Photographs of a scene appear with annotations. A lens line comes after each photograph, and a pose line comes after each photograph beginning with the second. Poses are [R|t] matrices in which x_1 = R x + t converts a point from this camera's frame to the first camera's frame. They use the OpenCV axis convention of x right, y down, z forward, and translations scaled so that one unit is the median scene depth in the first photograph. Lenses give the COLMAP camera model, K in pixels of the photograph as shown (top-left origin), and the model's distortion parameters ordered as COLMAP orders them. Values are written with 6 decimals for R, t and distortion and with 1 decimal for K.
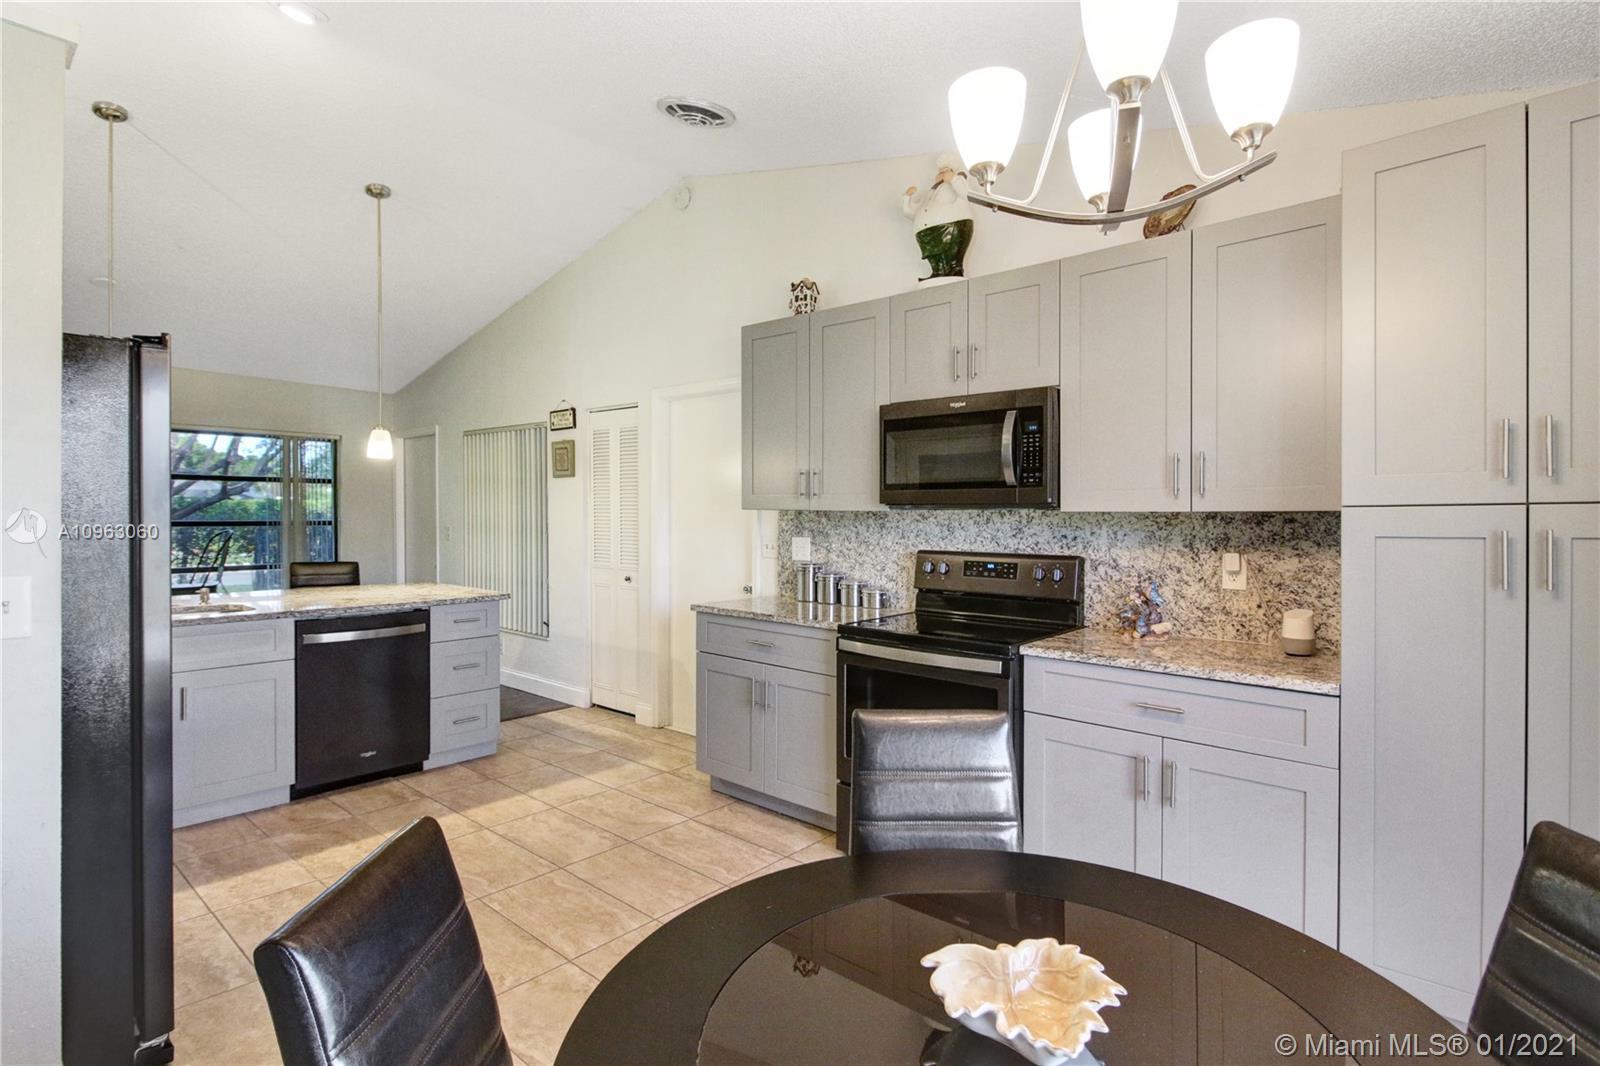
lens RADIAL K [[785.1, 0, 840.7], [0, 785.1, 510.1], [0, 0, 1]] dist [-0.018687, 0.000250]
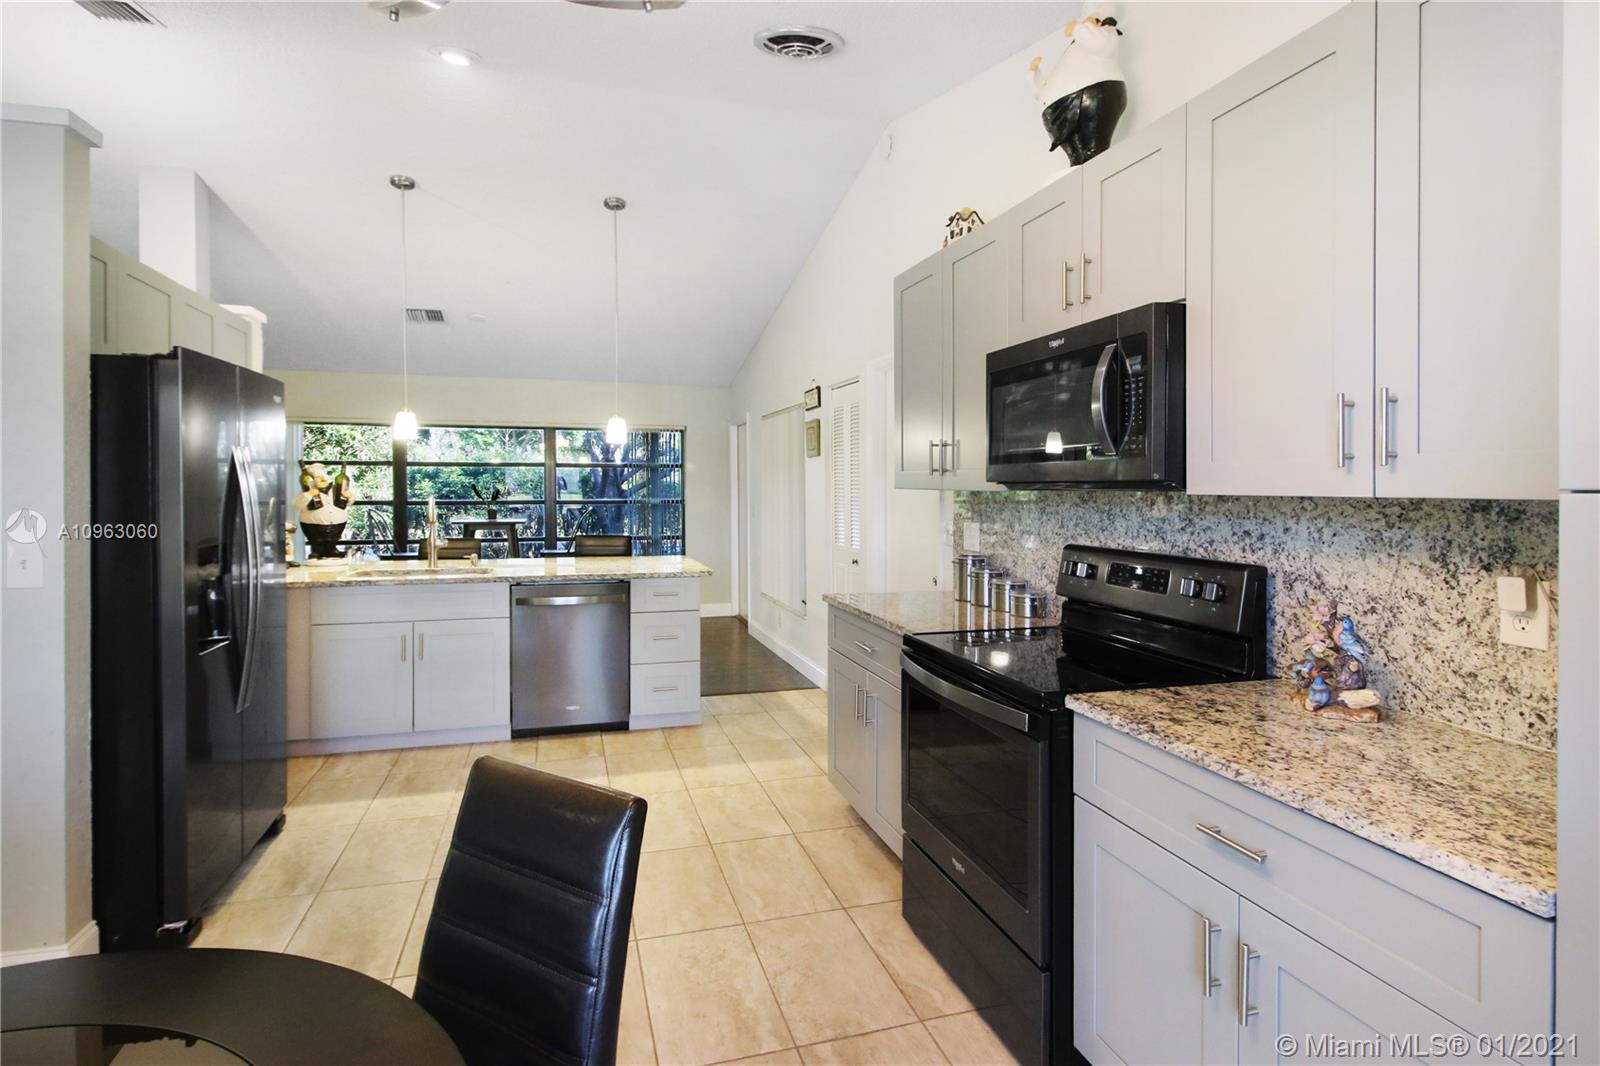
lens RADIAL K [[805.5, 0, 803.1], [0, 805.5, 486.9], [0, 0, 1]] dist [-0.000404, -0.000691]
pose [[0.843102, 0.004207, -0.537737, 0.332061], [-0.004387, 0.999990, 0.000946, -0.003540], [0.537735, 0.001562, 0.843112, 0.242800]]
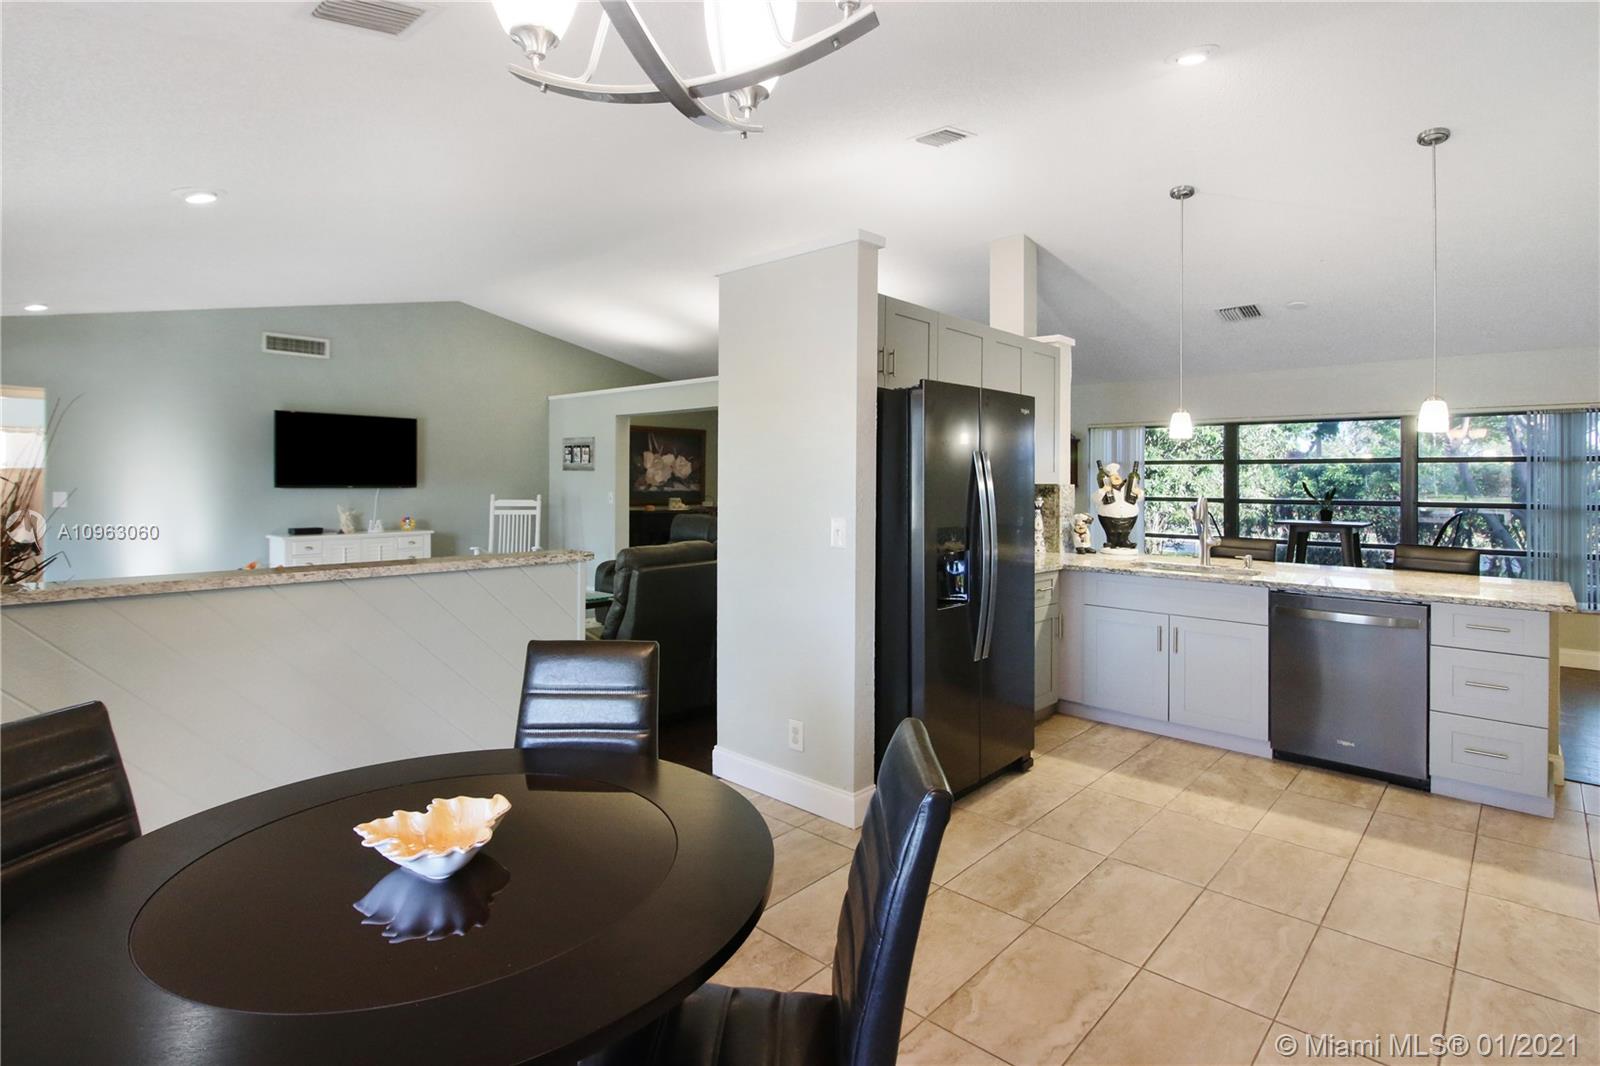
lens RADIAL K [[796.9, 0, 839.2], [0, 796.9, 472.2], [0, 0, 1]] dist [-0.001975, -0.001469]
pose [[-0.004276, -0.007284, -0.999964, 0.432056], [-0.009720, 0.999927, -0.007242, -0.005259], [0.999944, 0.009689, -0.004346, 0.443430]]
